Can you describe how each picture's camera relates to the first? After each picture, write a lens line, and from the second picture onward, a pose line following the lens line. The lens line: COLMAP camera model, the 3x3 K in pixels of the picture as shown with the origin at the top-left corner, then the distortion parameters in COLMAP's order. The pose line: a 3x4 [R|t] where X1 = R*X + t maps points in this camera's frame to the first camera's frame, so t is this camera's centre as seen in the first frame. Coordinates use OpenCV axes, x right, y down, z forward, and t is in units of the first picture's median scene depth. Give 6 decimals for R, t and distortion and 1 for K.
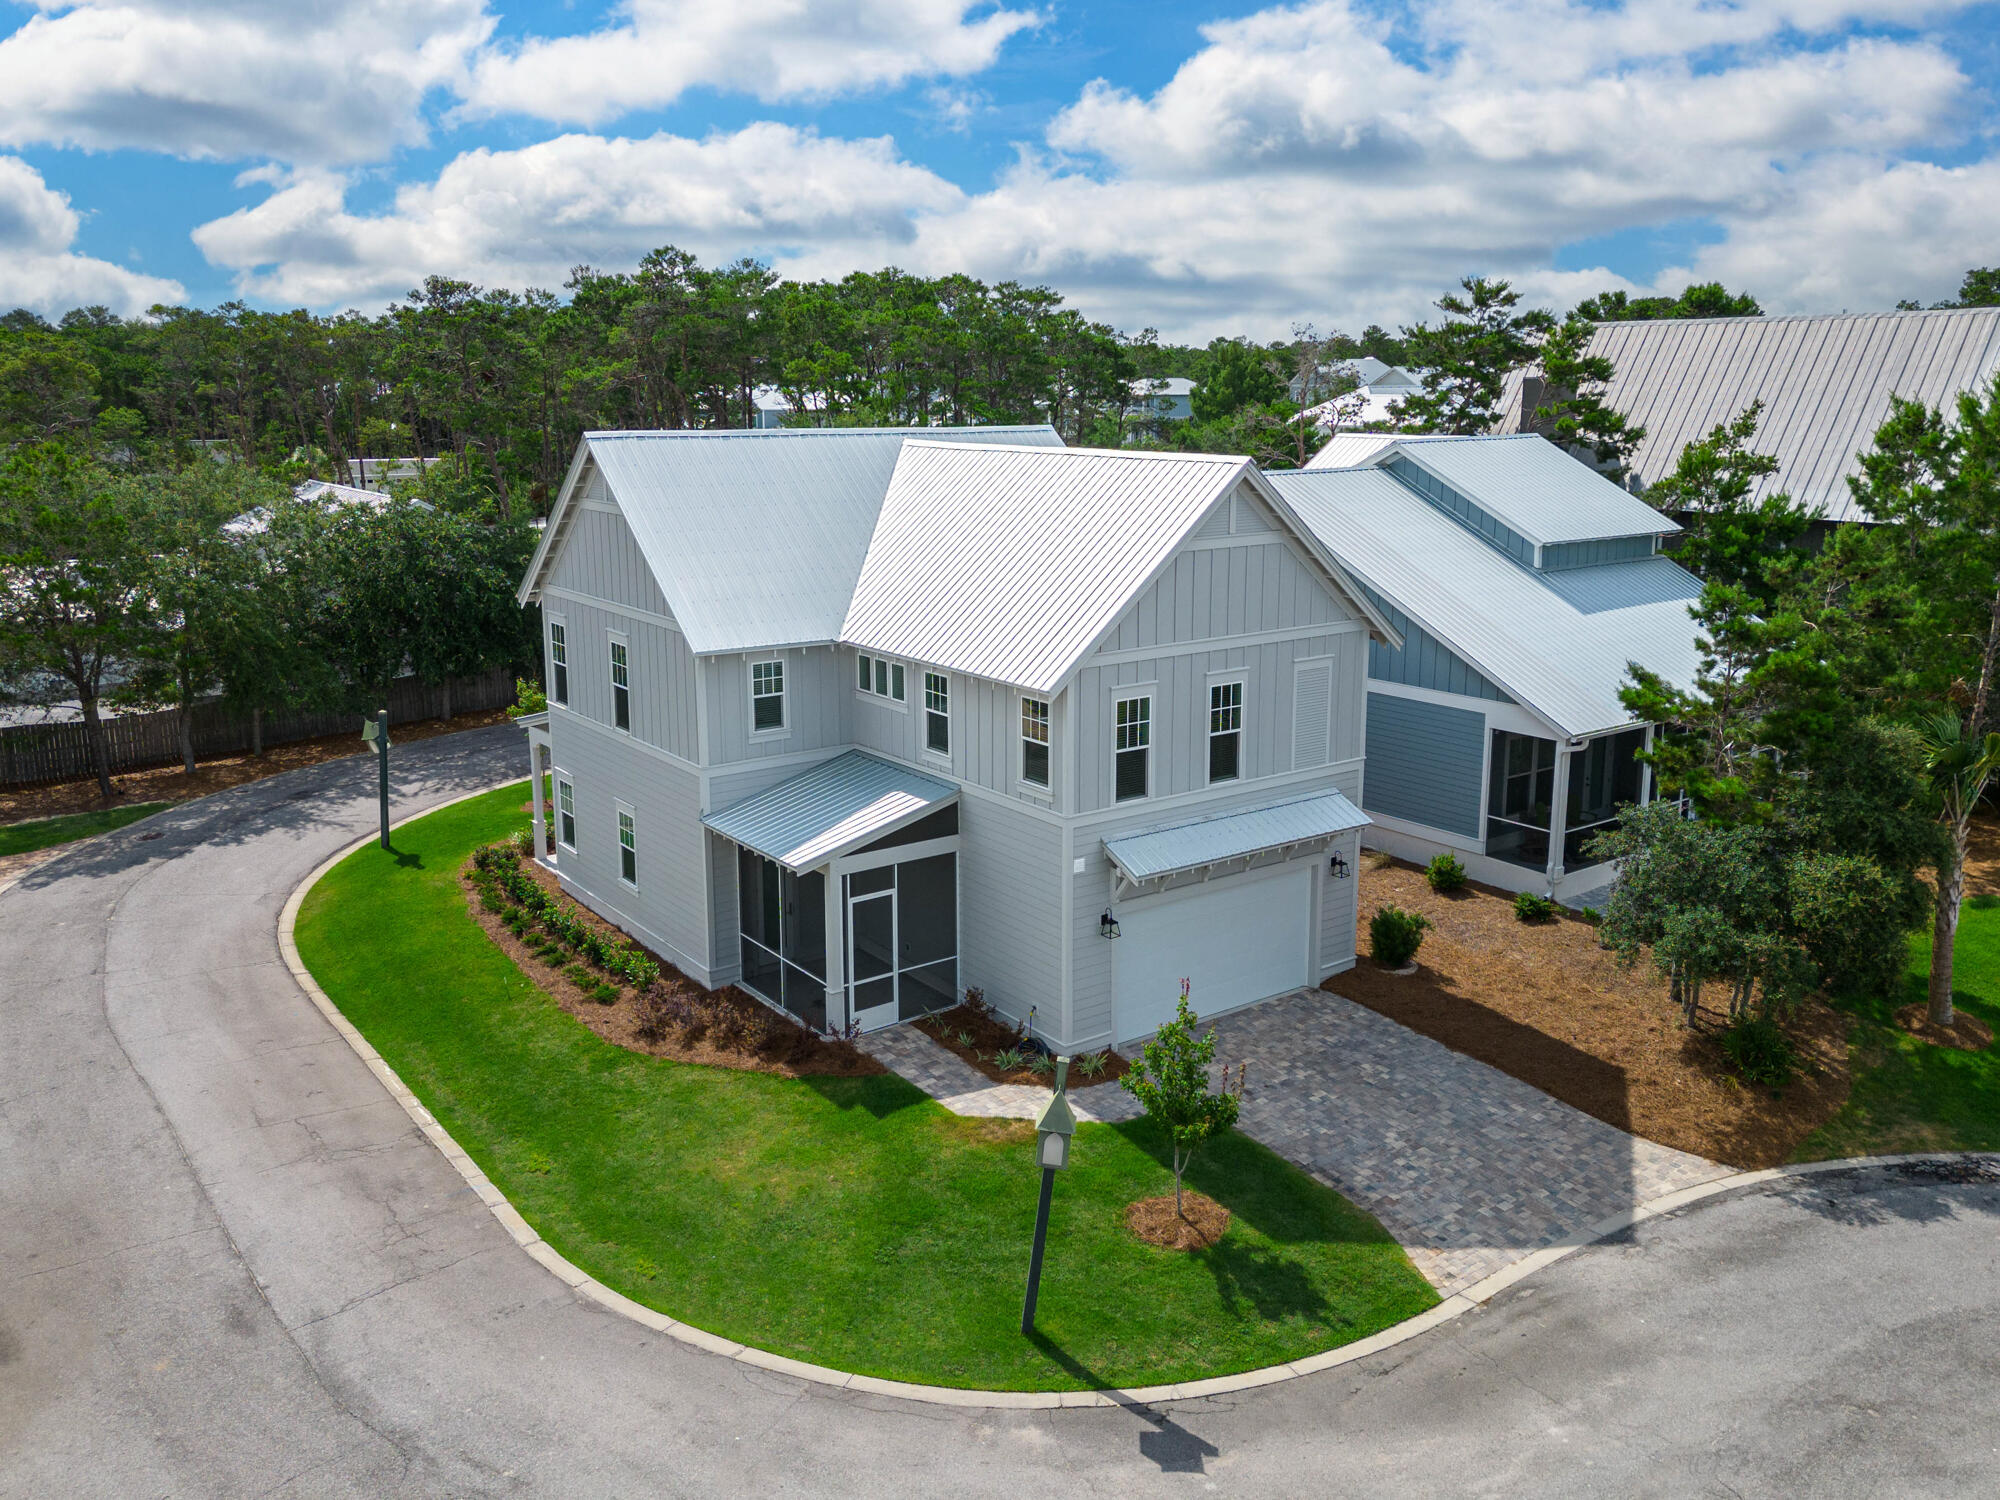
lens RADIAL K [[1539.2, 0, 1000.0], [0, 1539.2, 750.0], [0, 0, 1]] dist [0.069519, -0.070434]
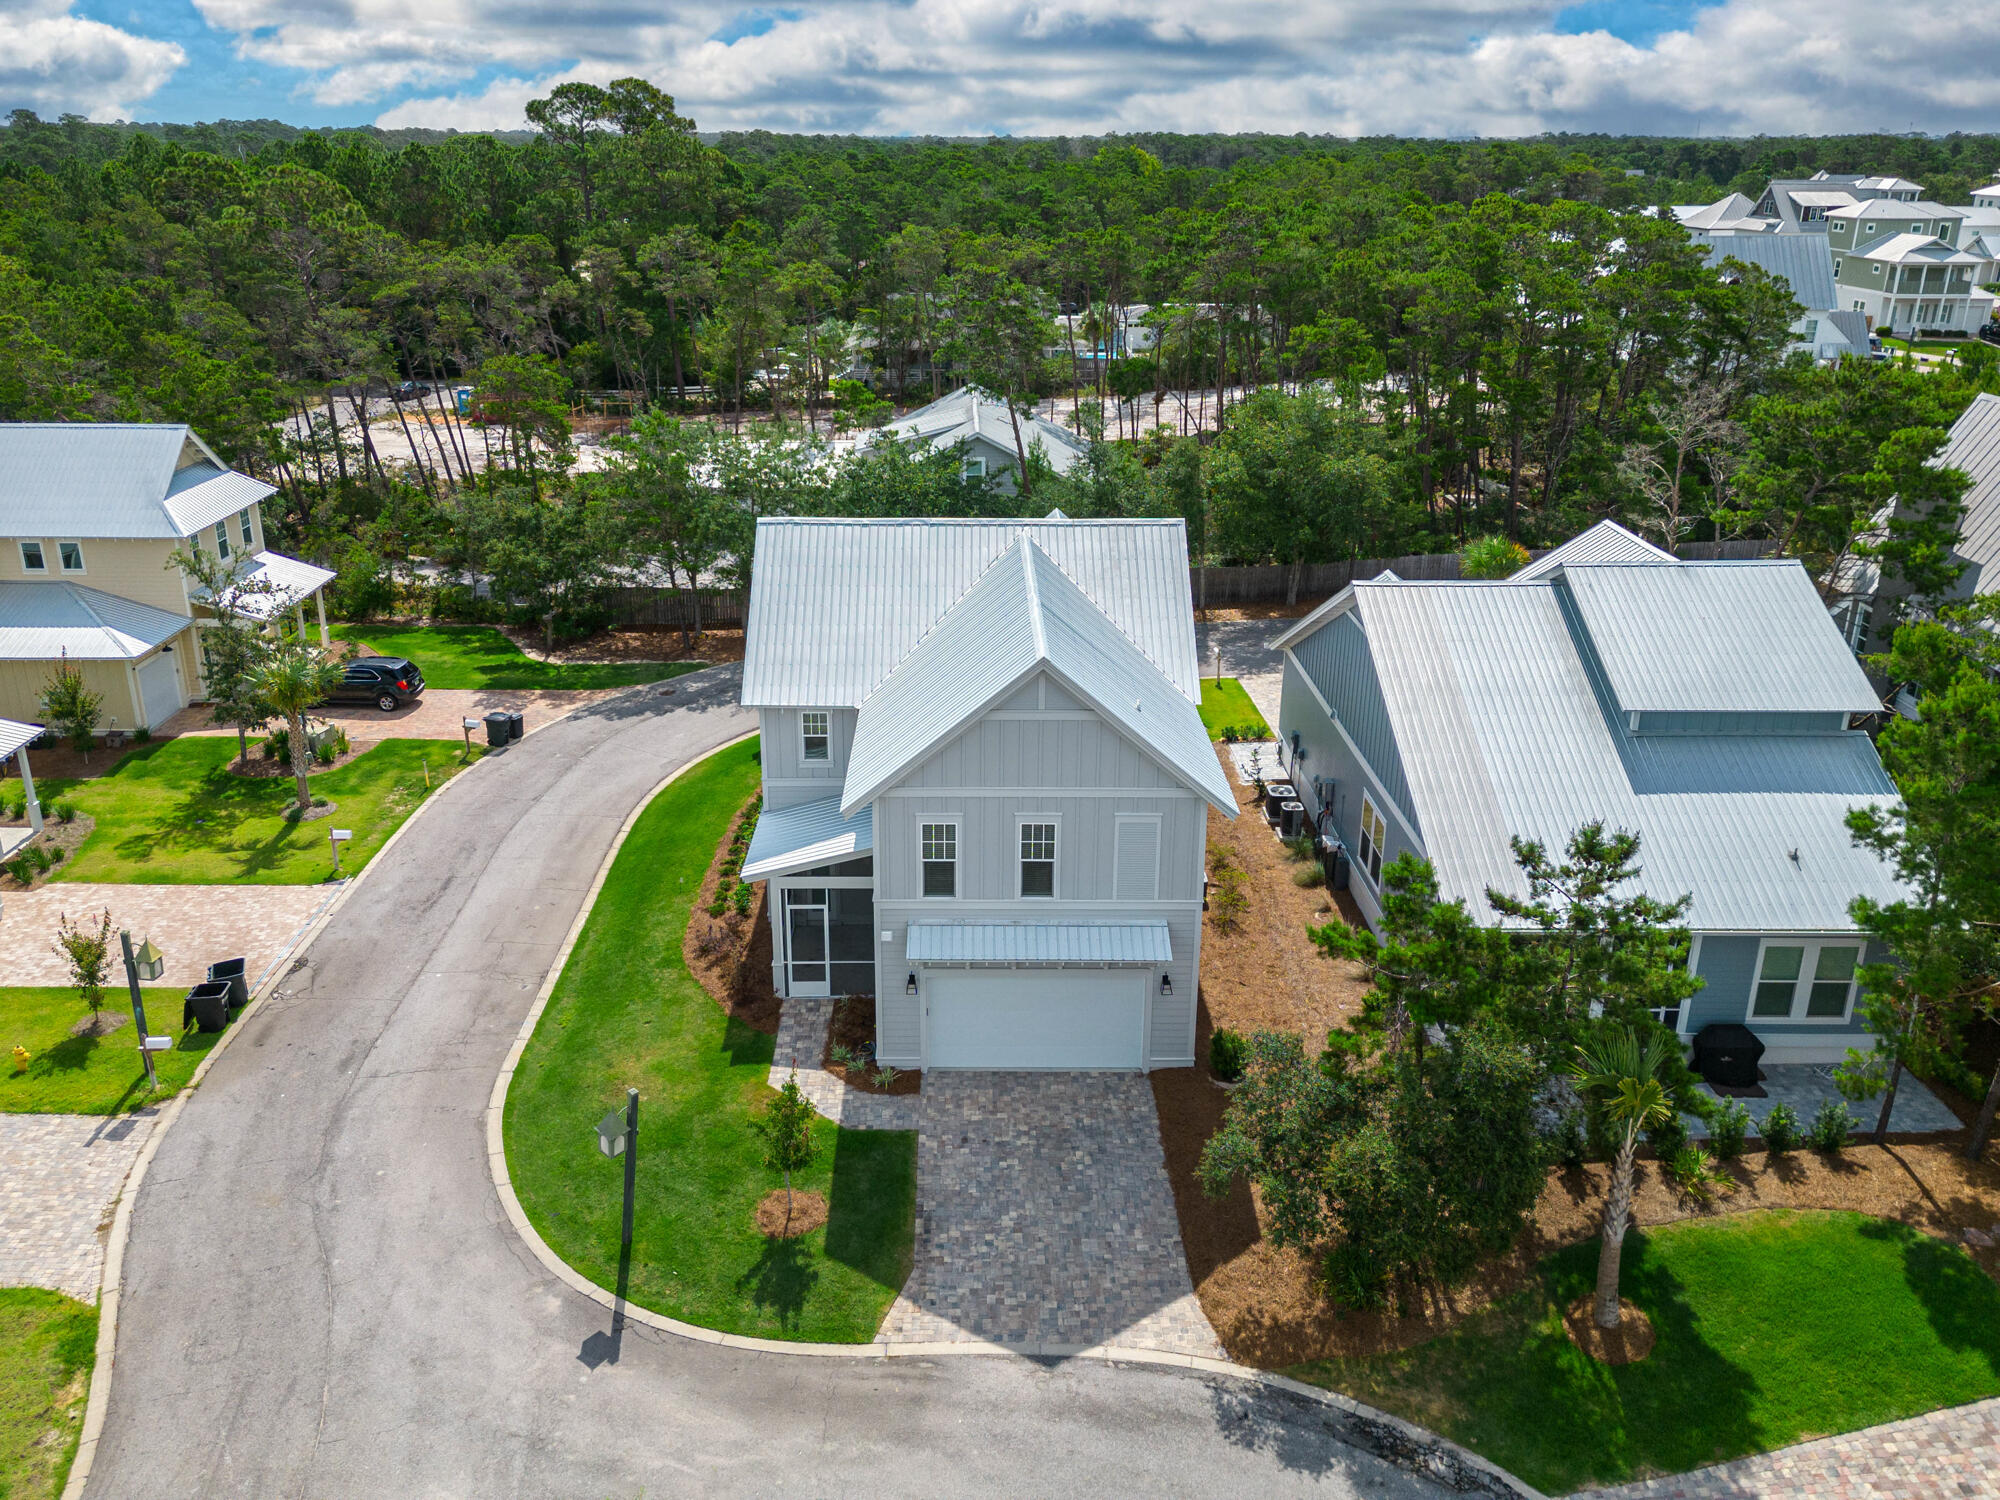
lens RADIAL K [[1494.4, 0, 997.8], [0, 1494.4, 703.7], [0, 0, 1]] dist [0.034300, -0.000764]
pose [[0.813860, 0.207983, -0.542562, 0.832017], [-0.137472, 0.976157, 0.167983, -0.369892], [0.564564, -0.062128, 0.823048, 0.005253]]
